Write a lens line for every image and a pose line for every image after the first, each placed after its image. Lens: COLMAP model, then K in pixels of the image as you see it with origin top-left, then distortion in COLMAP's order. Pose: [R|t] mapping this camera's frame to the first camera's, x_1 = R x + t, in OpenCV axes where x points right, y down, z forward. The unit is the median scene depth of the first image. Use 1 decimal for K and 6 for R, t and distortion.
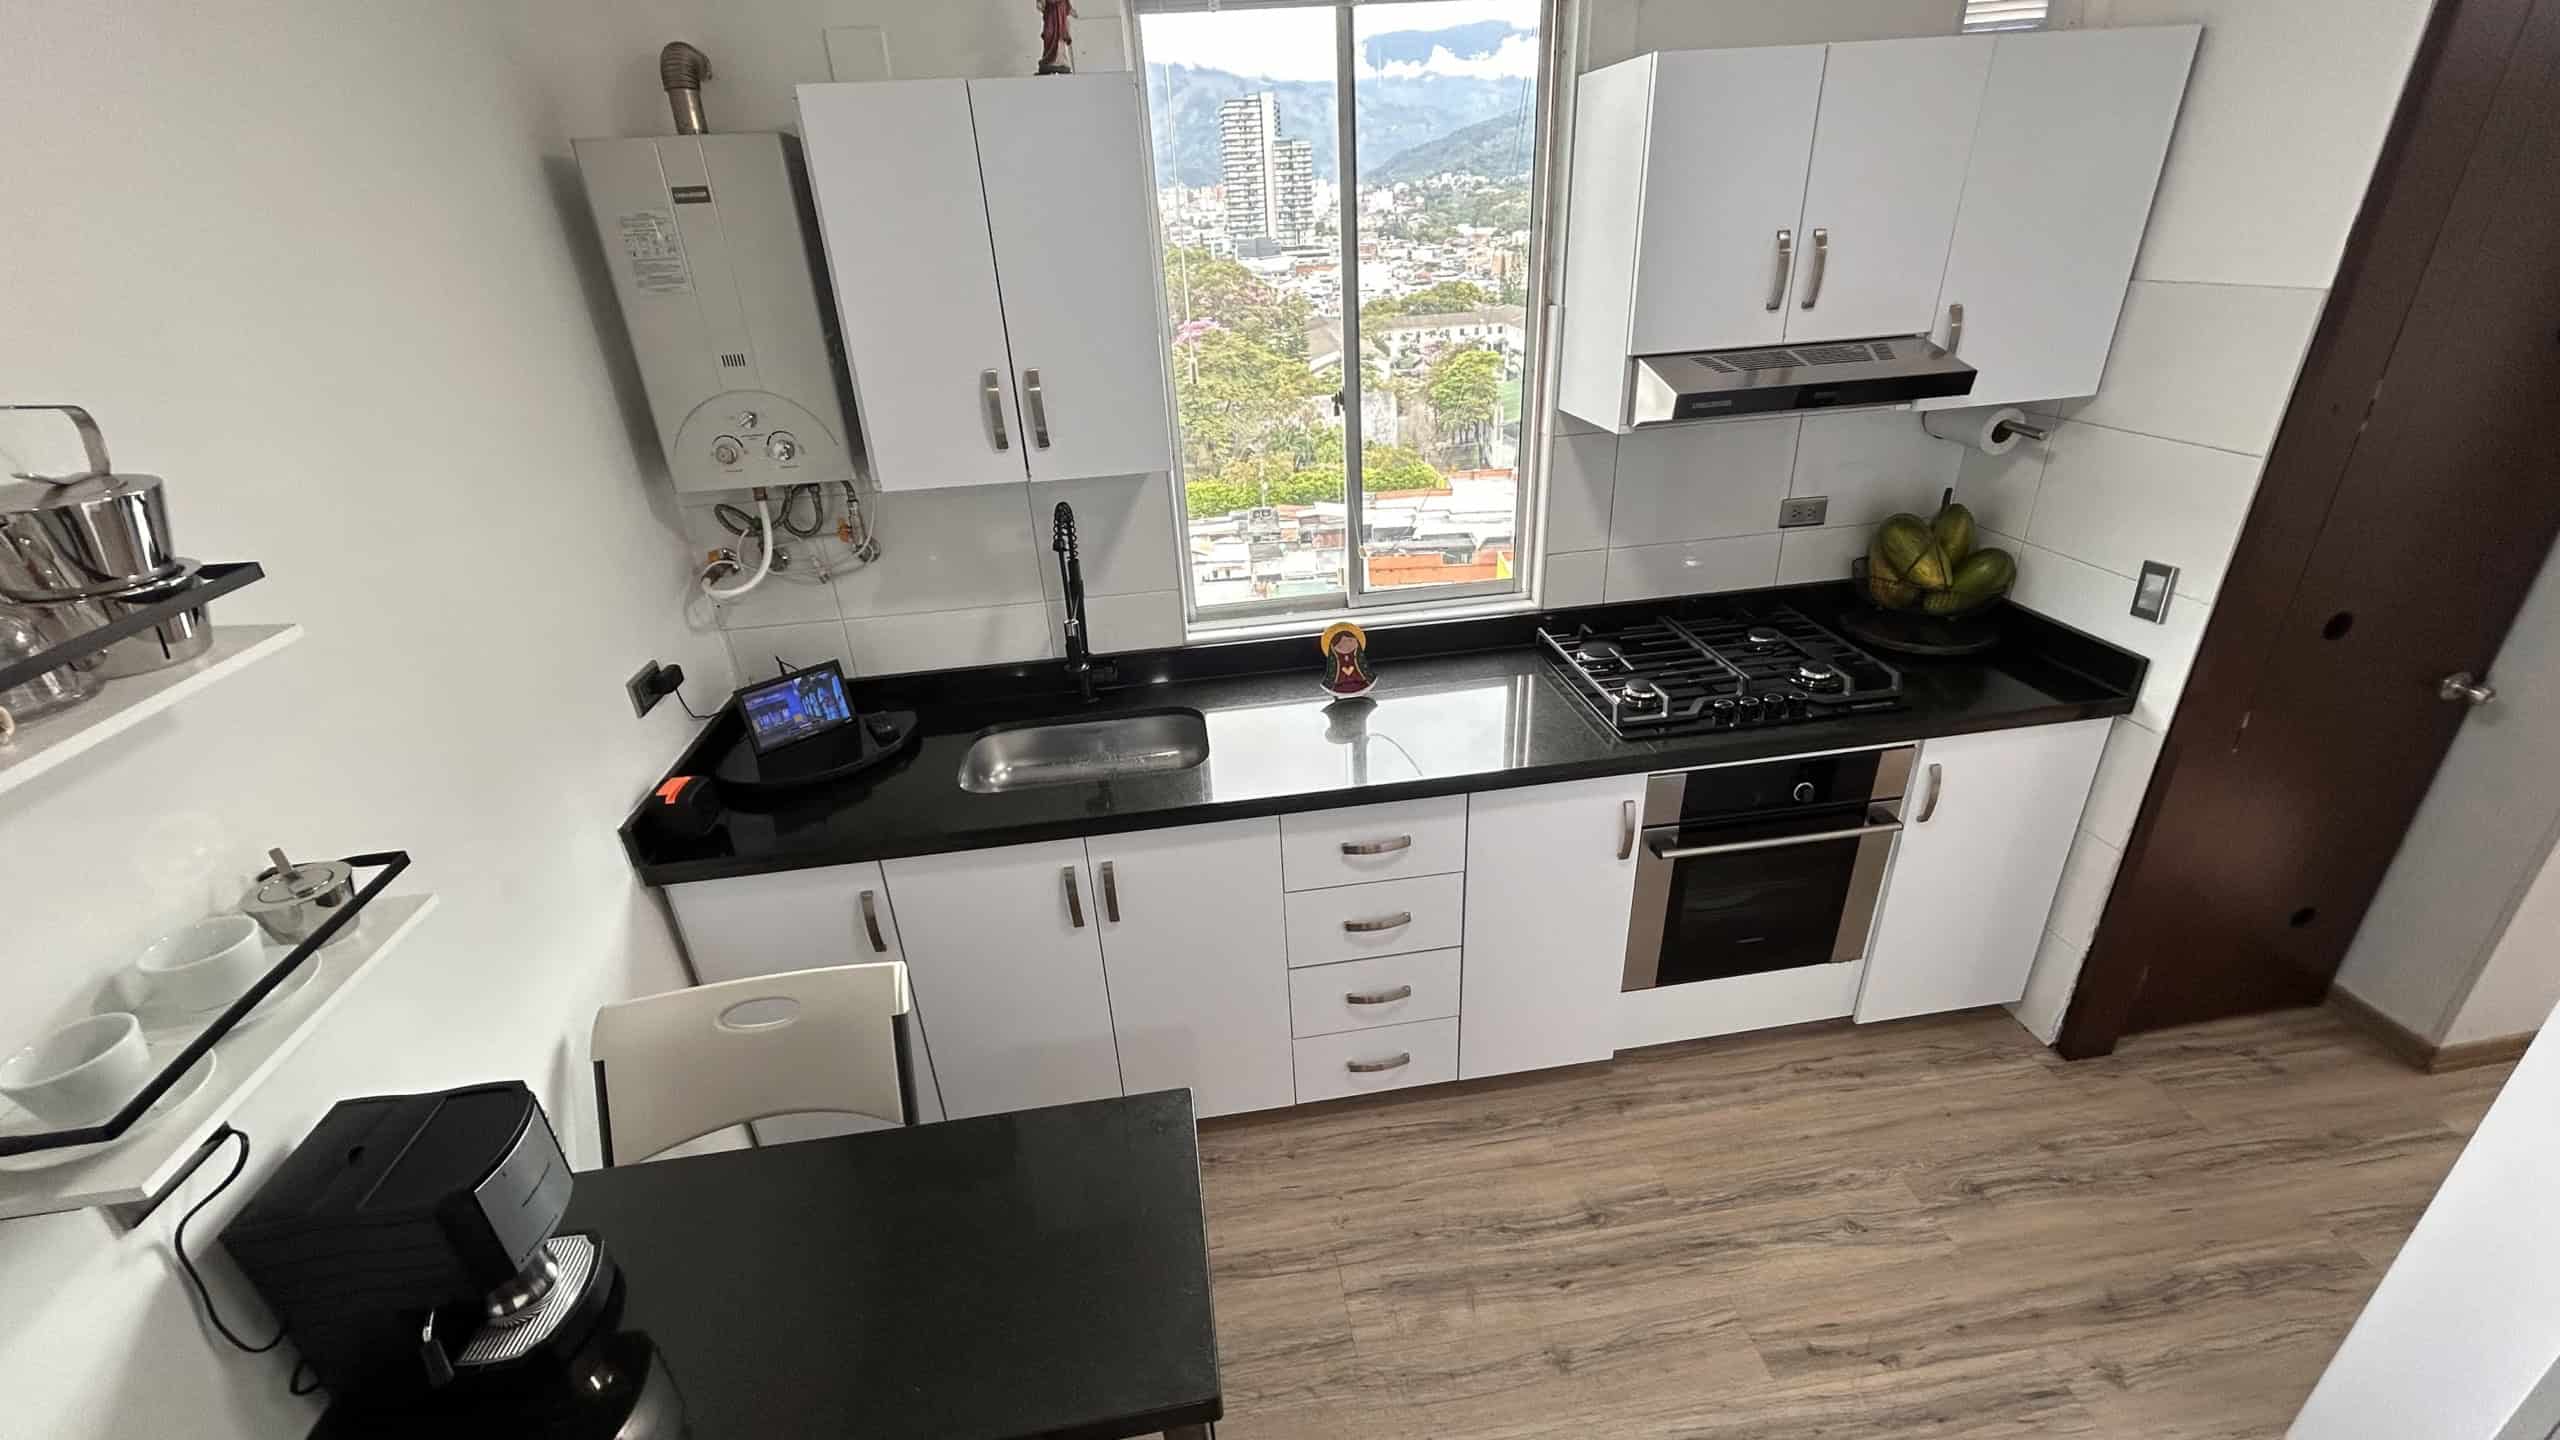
lens RADIAL K [[1028.7, 0, 1278.6], [0, 1028.7, 715.6], [0, 0, 1]] dist [0.007075, -0.001014]
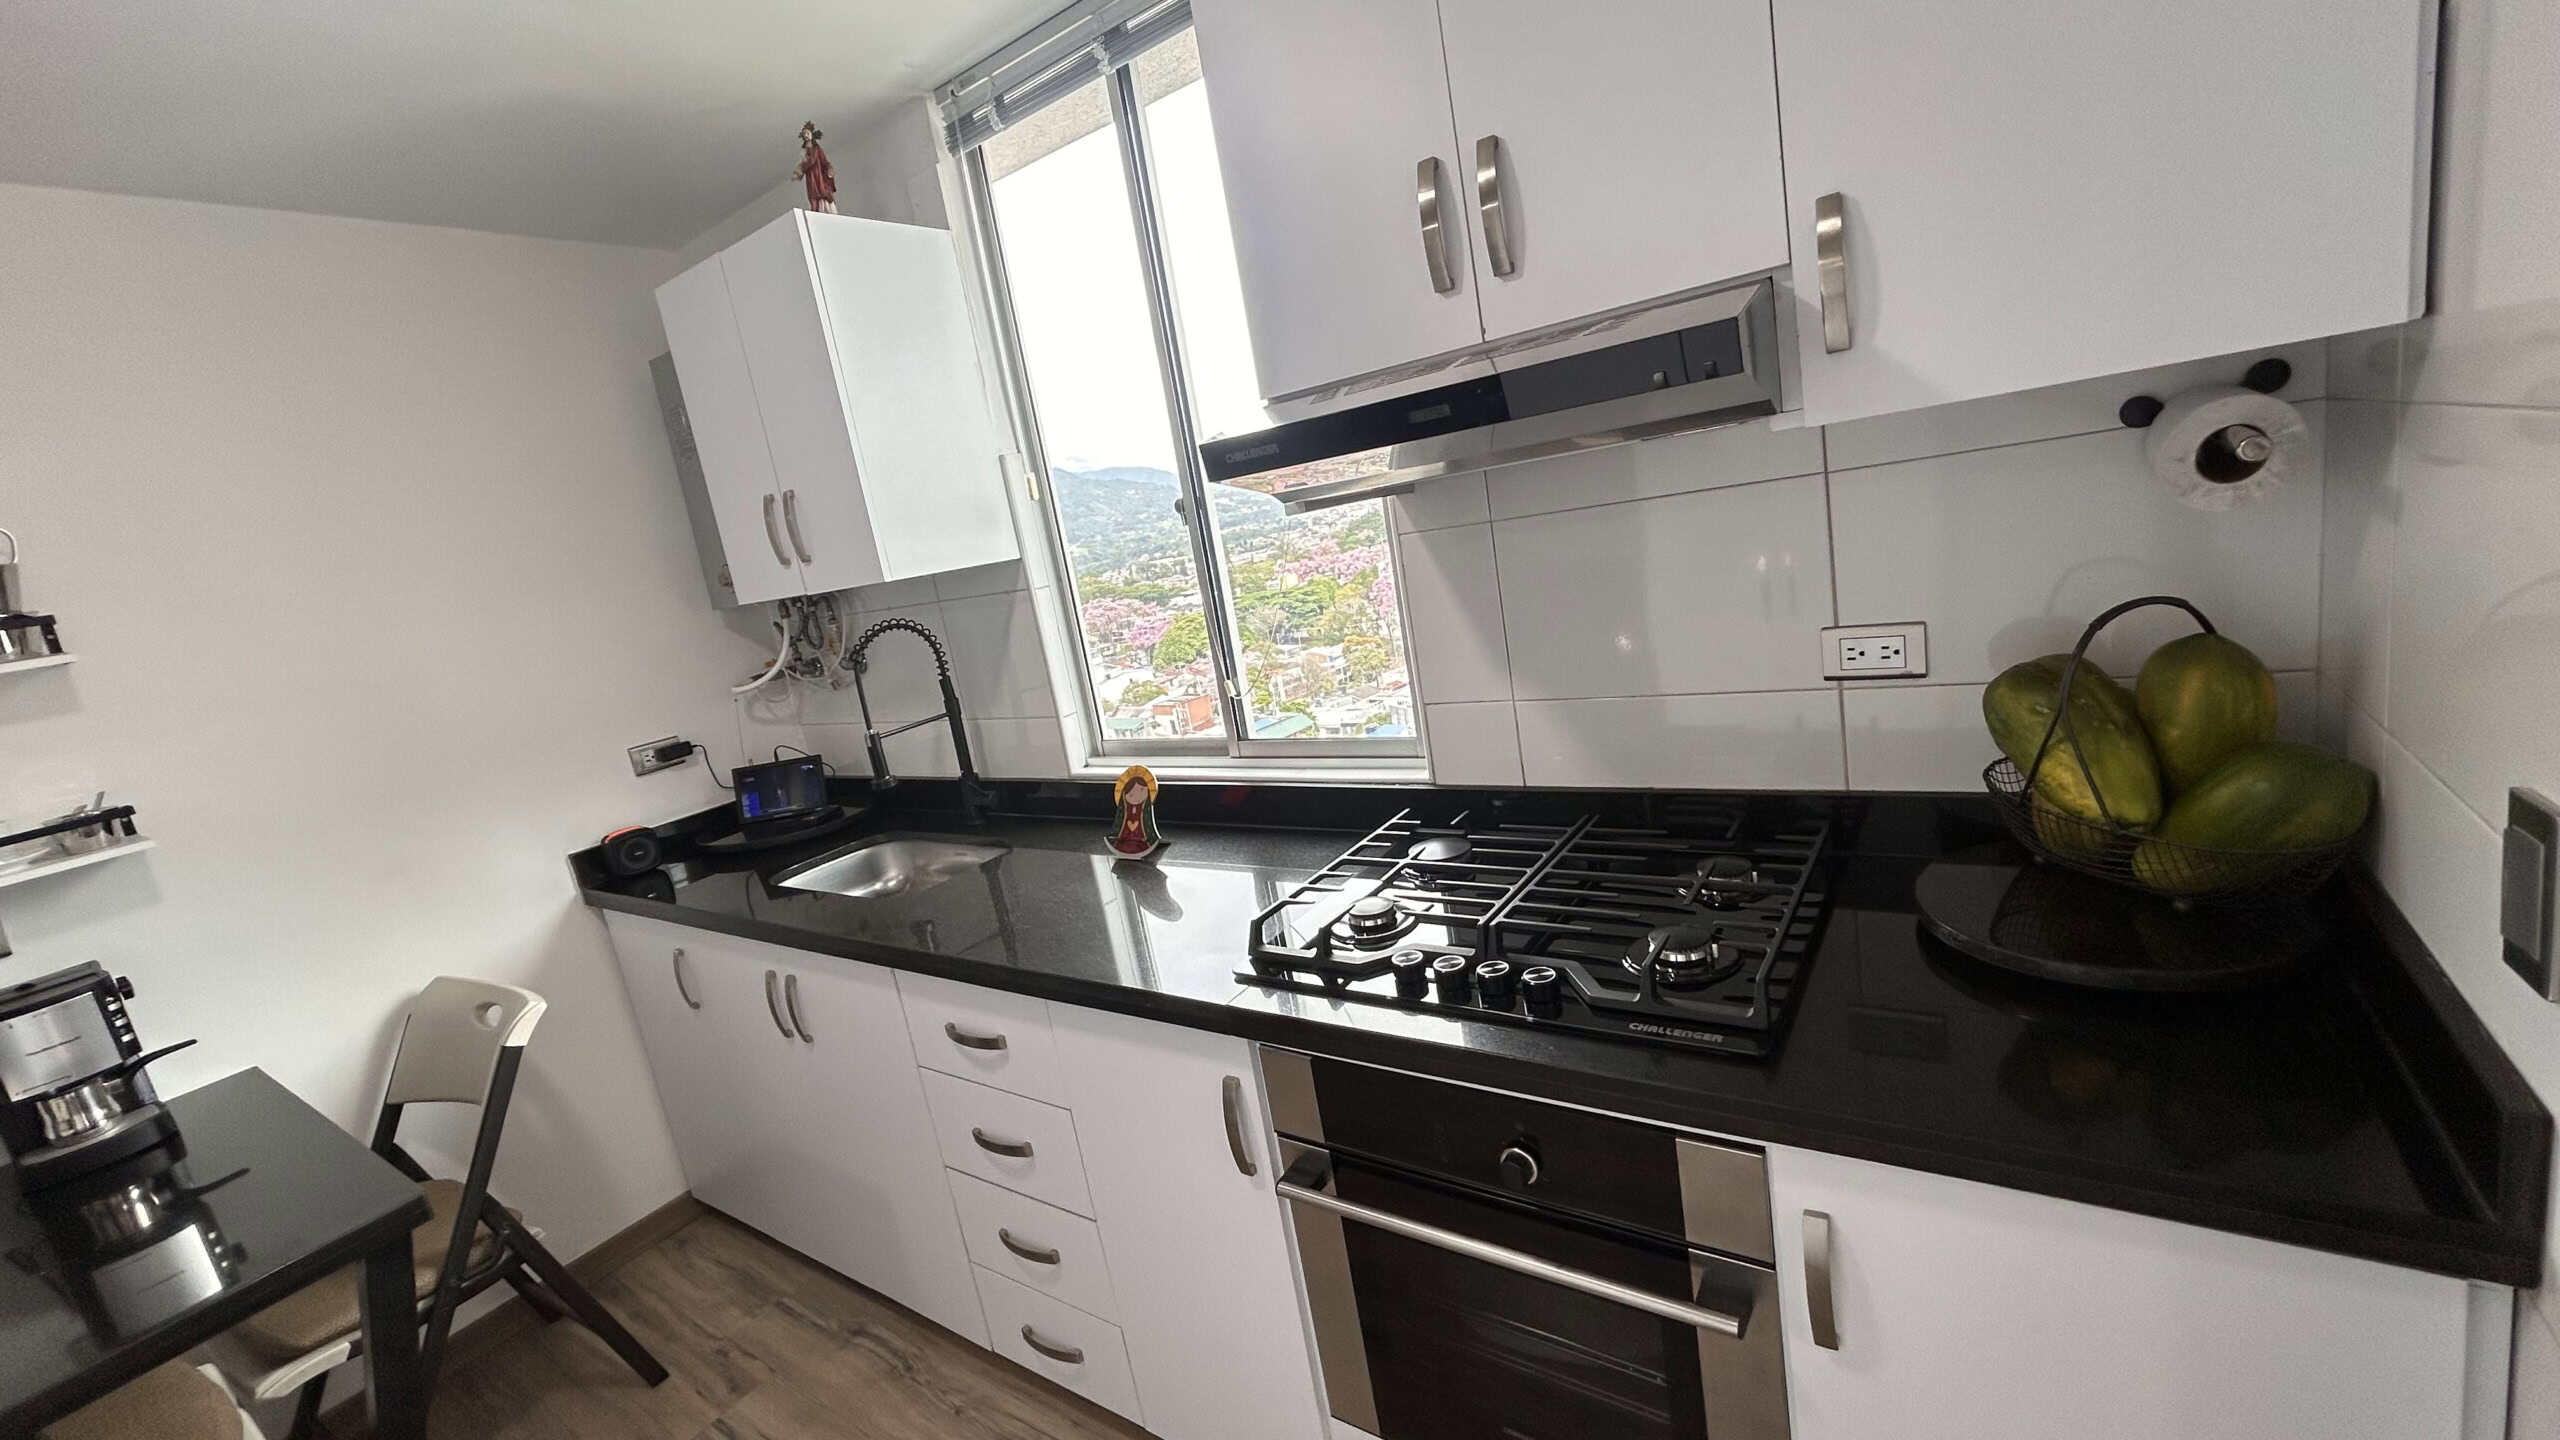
lens RADIAL K [[1028.7, 0, 1302.6], [0, 1028.7, 712.9], [0, 0, 1]] dist [0.007075, -0.001014]
pose [[0.728408, 0.055349, -0.682905, 0.719743], [-0.170935, 0.979894, -0.102906, -0.070888], [0.663478, 0.191690, 0.723223, 0.483312]]
